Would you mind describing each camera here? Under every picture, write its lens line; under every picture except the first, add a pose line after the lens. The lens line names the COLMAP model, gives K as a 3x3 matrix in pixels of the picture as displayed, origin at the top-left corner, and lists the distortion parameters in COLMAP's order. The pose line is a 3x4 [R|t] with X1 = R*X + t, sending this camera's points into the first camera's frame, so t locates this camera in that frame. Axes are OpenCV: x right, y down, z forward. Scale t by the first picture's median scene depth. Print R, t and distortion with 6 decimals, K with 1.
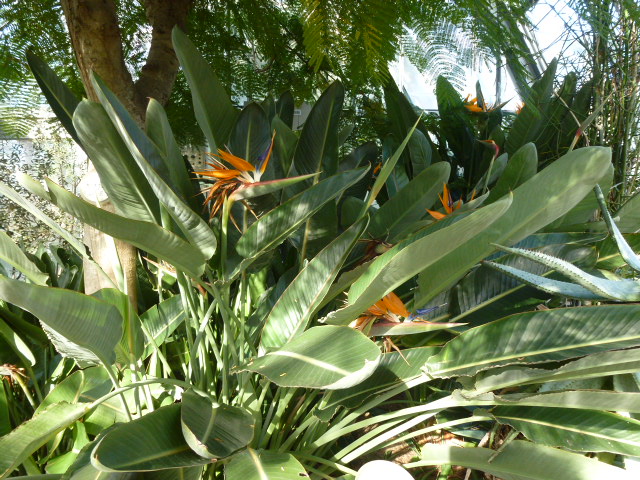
lens RADIAL K [[466.5, 0, 320.0], [0, 466.5, 240.0], [0, 0, 1]] dist [-0.048871, 0.005632]
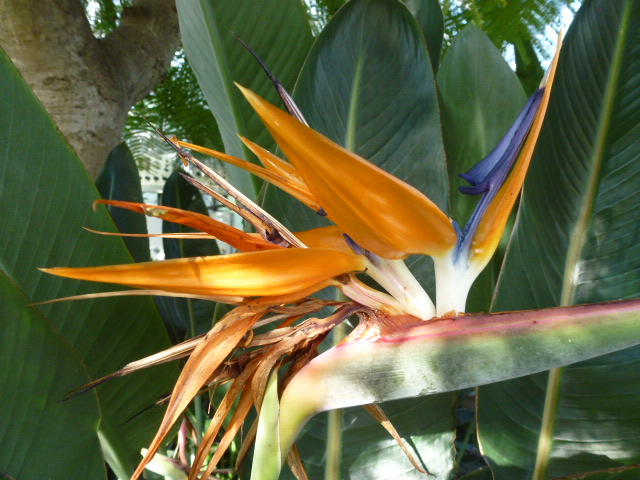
lens RADIAL K [[466.5, 0, 320.0], [0, 466.5, 240.0], [0, 0, 1]] dist [-0.048871, 0.005632]
pose [[0.997609, 0.040696, -0.055867, -0.176944], [-0.043362, 0.997936, -0.047375, -0.142279], [0.053823, 0.049684, 0.997314, 0.817301]]
